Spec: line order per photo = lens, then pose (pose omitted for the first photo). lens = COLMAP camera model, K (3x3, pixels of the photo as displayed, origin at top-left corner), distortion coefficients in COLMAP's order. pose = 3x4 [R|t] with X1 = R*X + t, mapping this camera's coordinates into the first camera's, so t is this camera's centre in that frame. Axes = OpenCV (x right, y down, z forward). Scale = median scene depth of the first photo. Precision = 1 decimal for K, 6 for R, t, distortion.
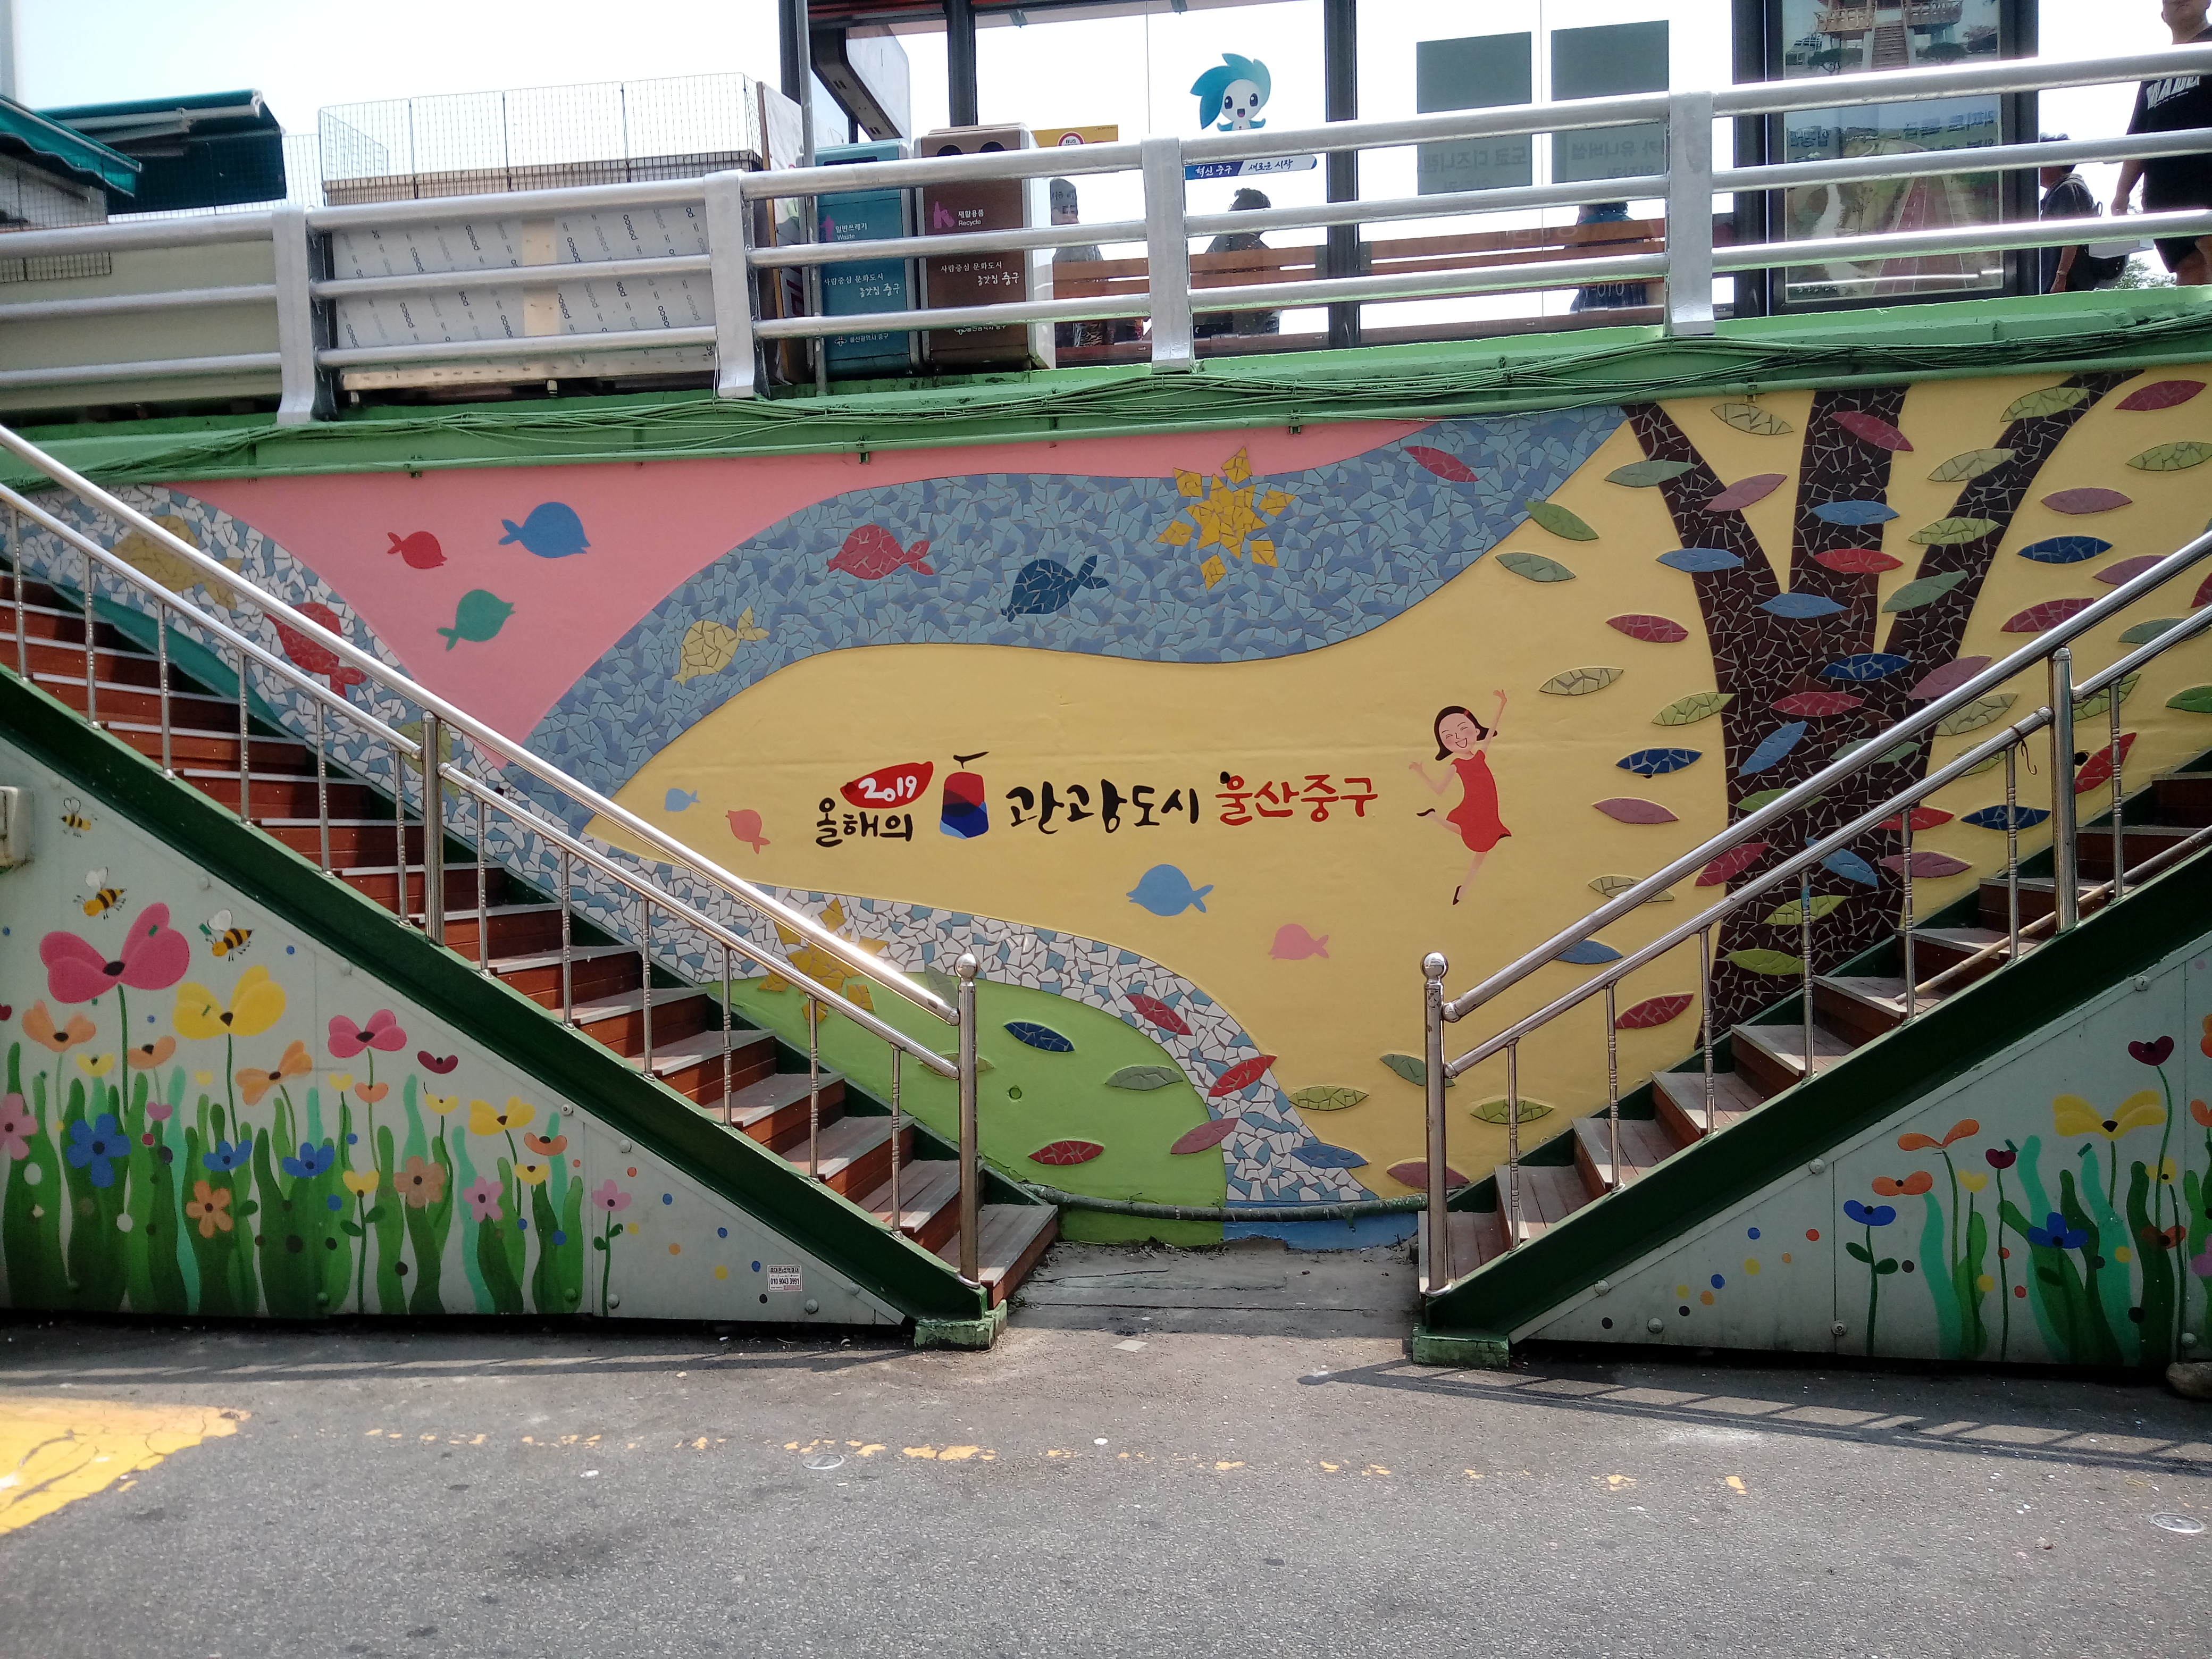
lens RADIAL K [[1744.6, 0, 1115.3], [0, 1744.6, 828.0], [0, 0, 1]] dist [0.093972, -0.119685]
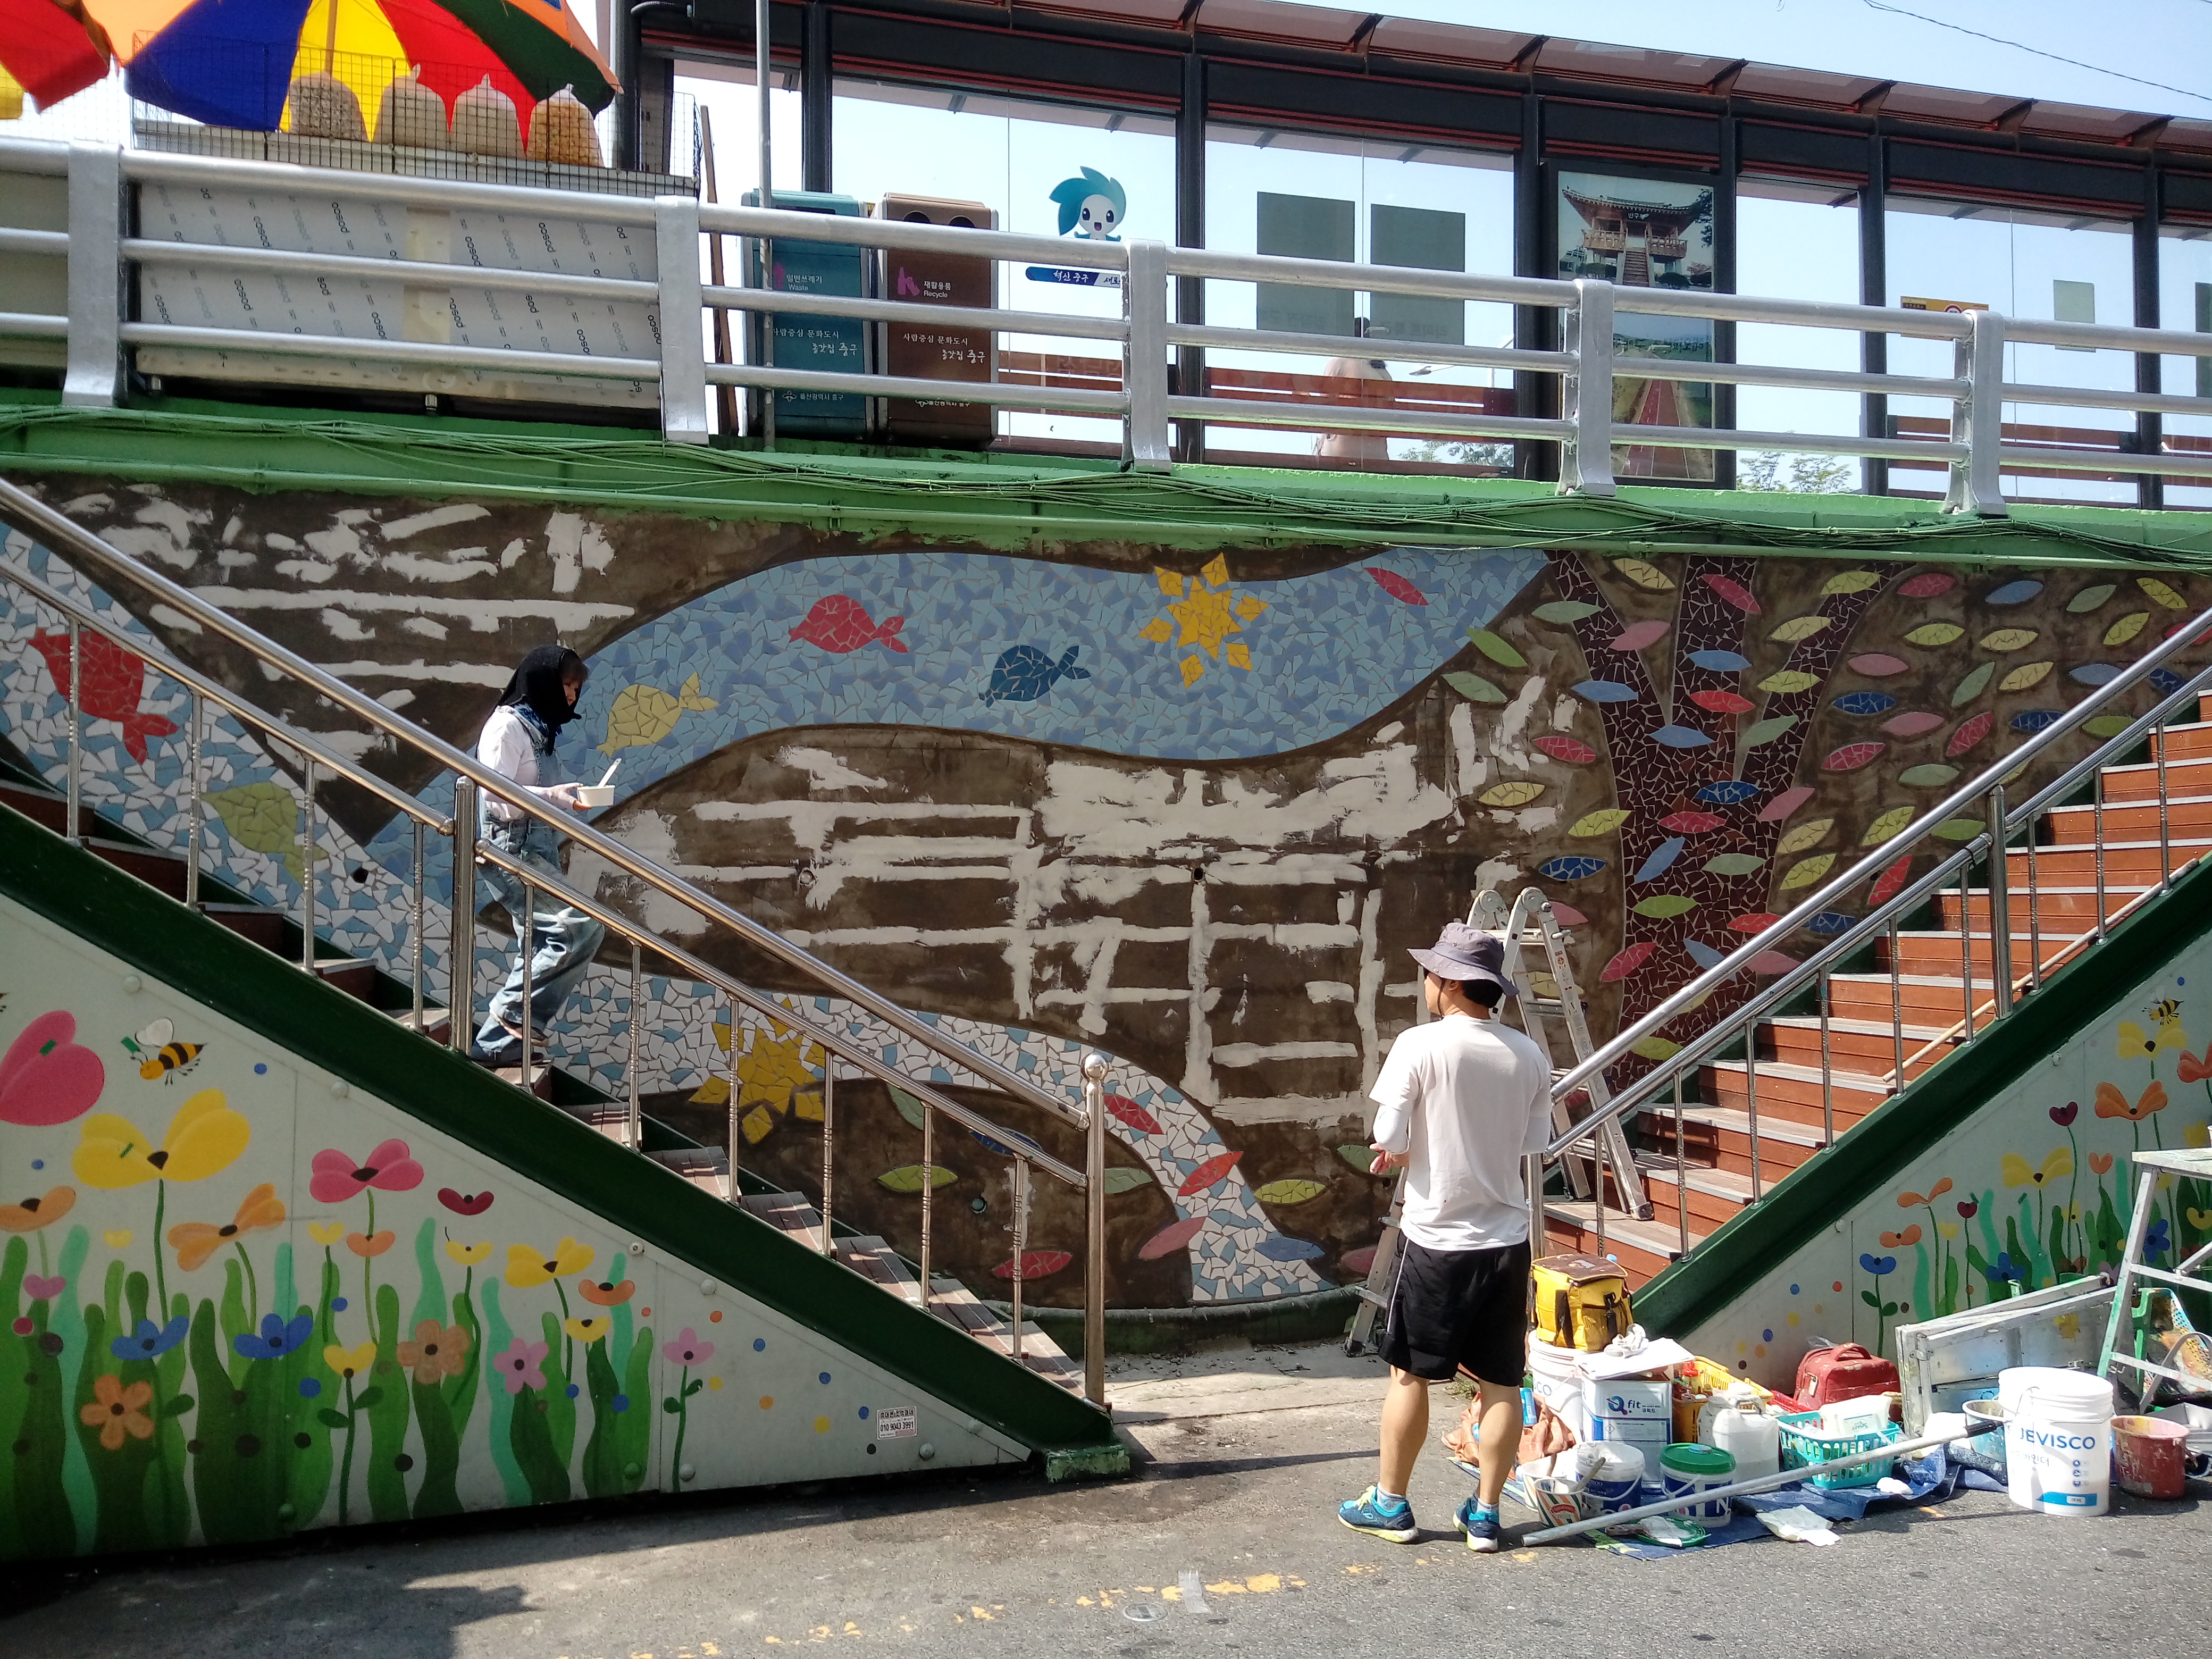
lens RADIAL K [[1753.3, 0, 1124.6], [0, 1753.3, 815.9], [0, 0, 1]] dist [0.088695, -0.115913]
pose [[0.912132, 0.034729, 0.408422, -0.409493], [-0.009667, 0.997950, -0.063269, 0.002275], [-0.409782, 0.053762, 0.910598, 0.099527]]
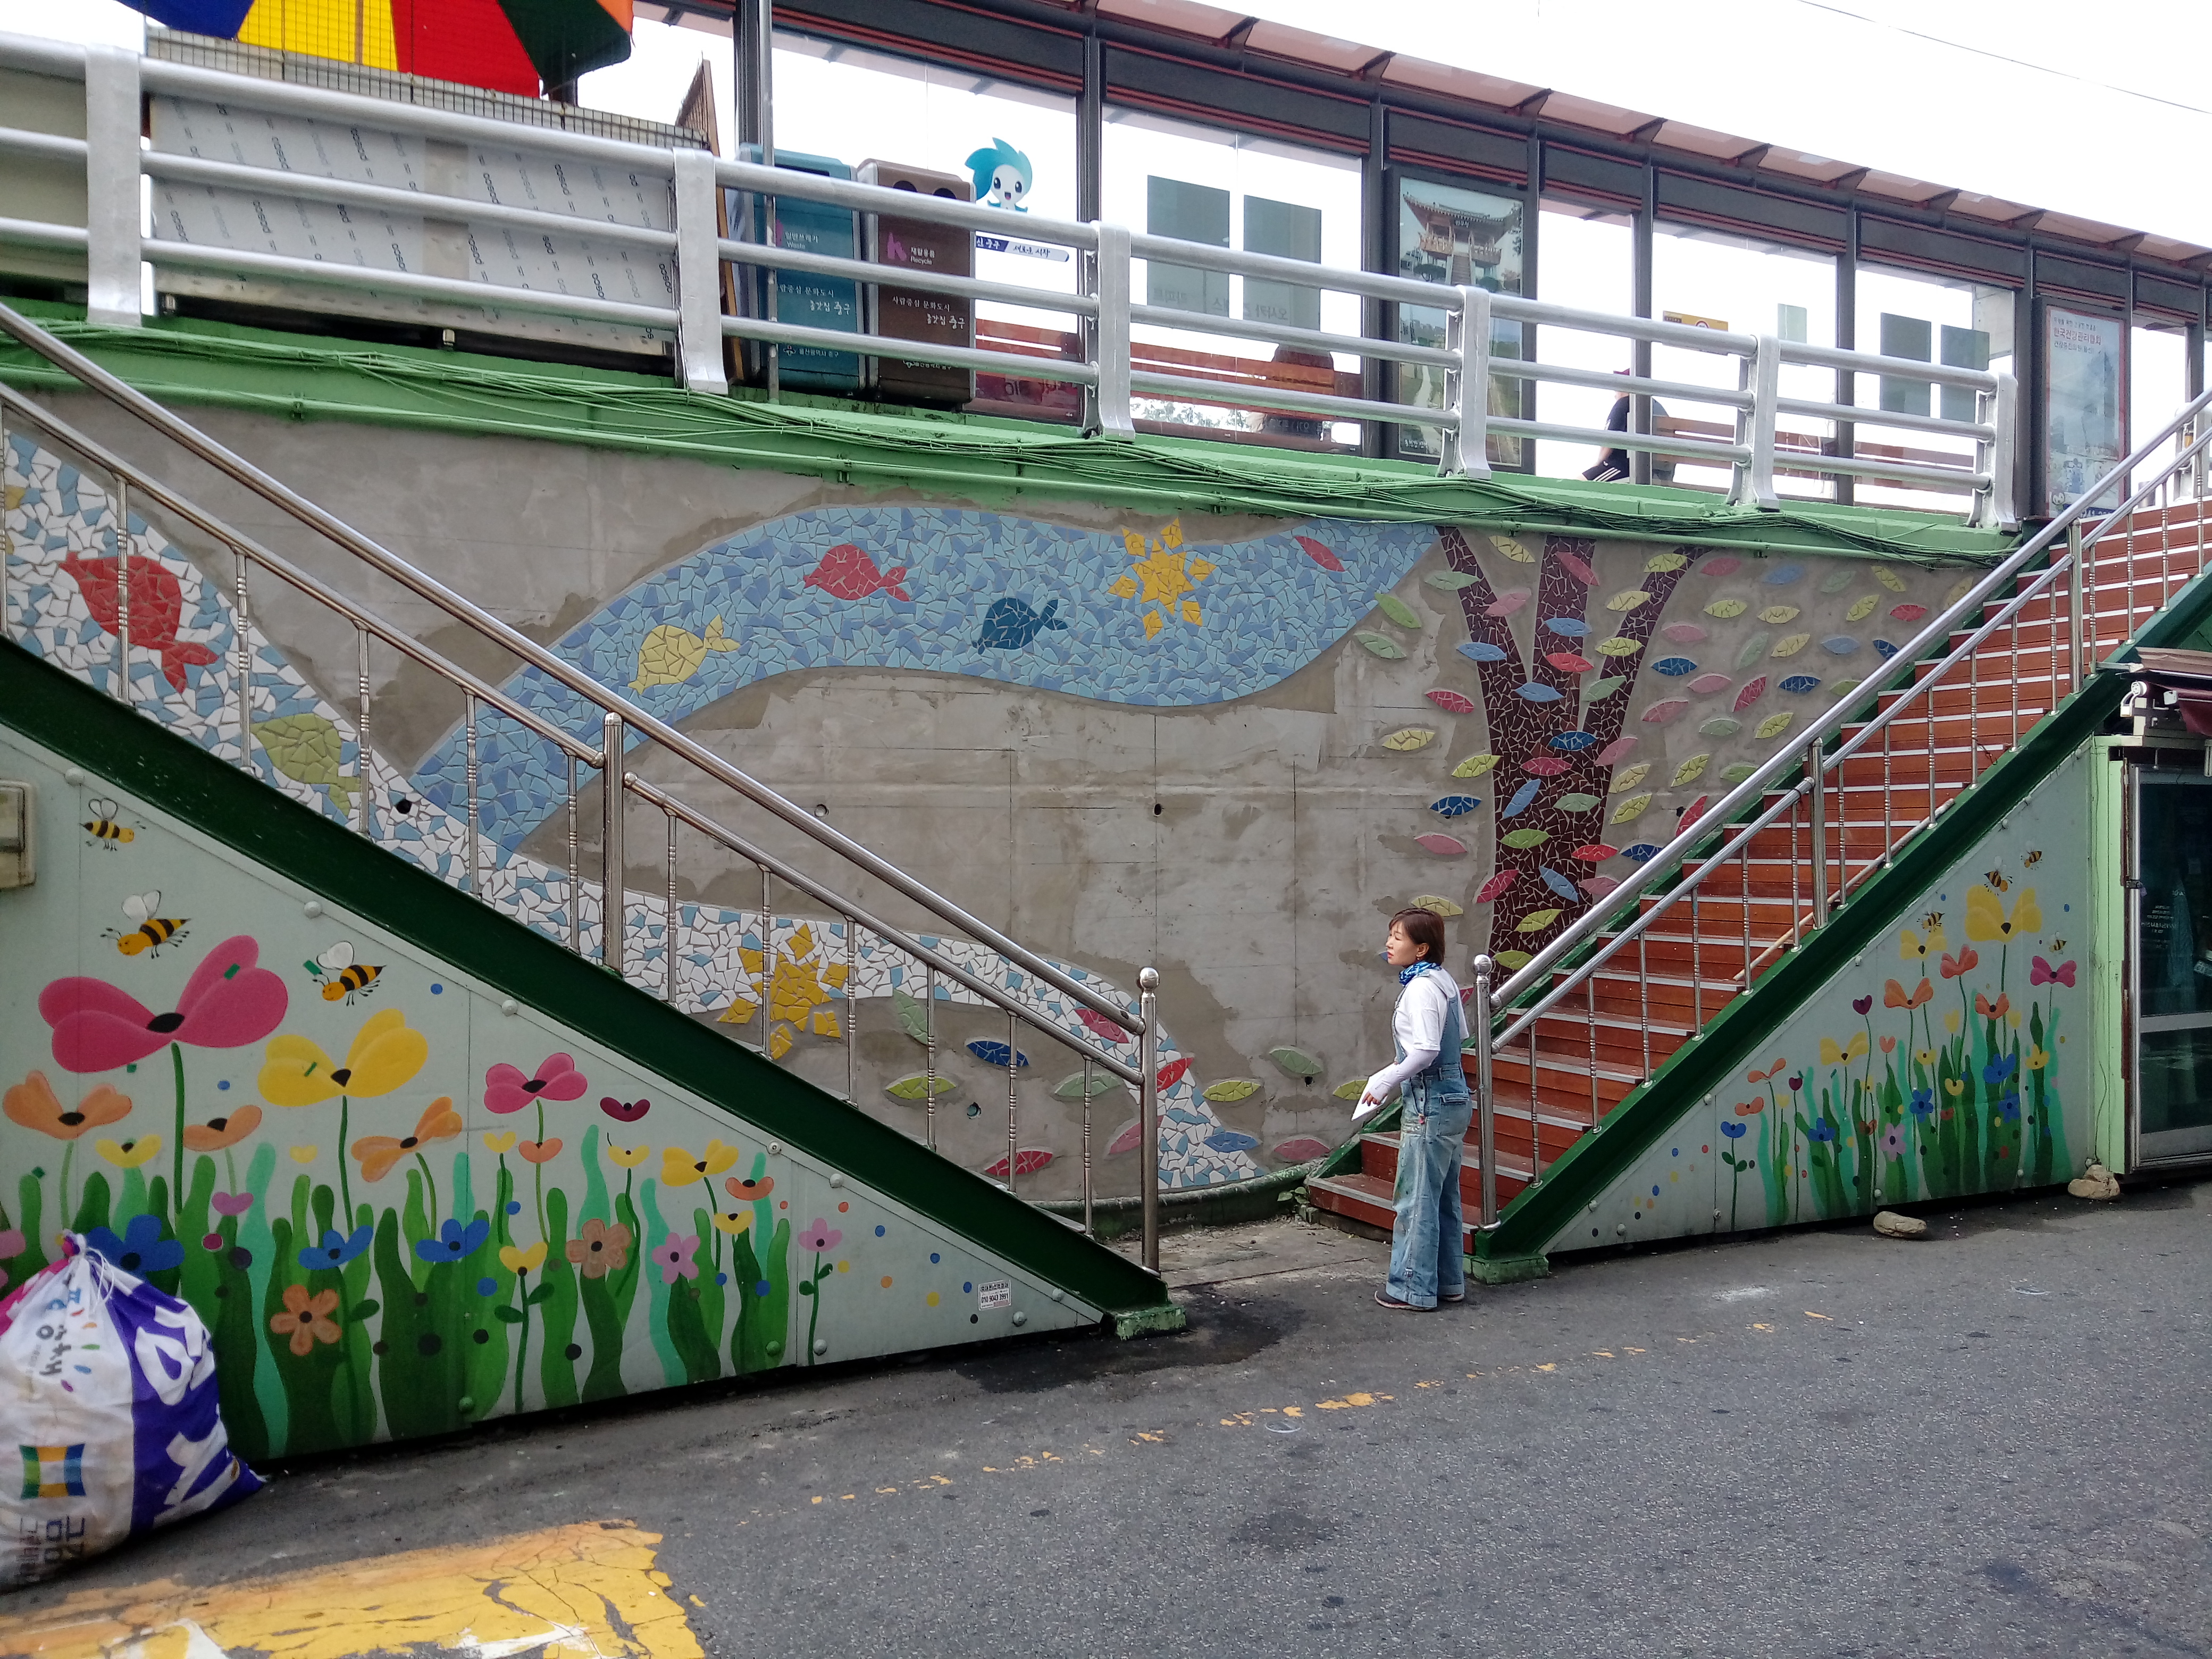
lens RADIAL K [[1744.6, 0, 1115.3], [0, 1744.6, 828.0], [0, 0, 1]] dist [0.093972, -0.119685]
pose [[0.799059, 0.019218, 0.600945, -0.658703], [-0.005600, 0.999684, -0.024523, 0.010954], [-0.601226, 0.016230, 0.798914, 0.132209]]
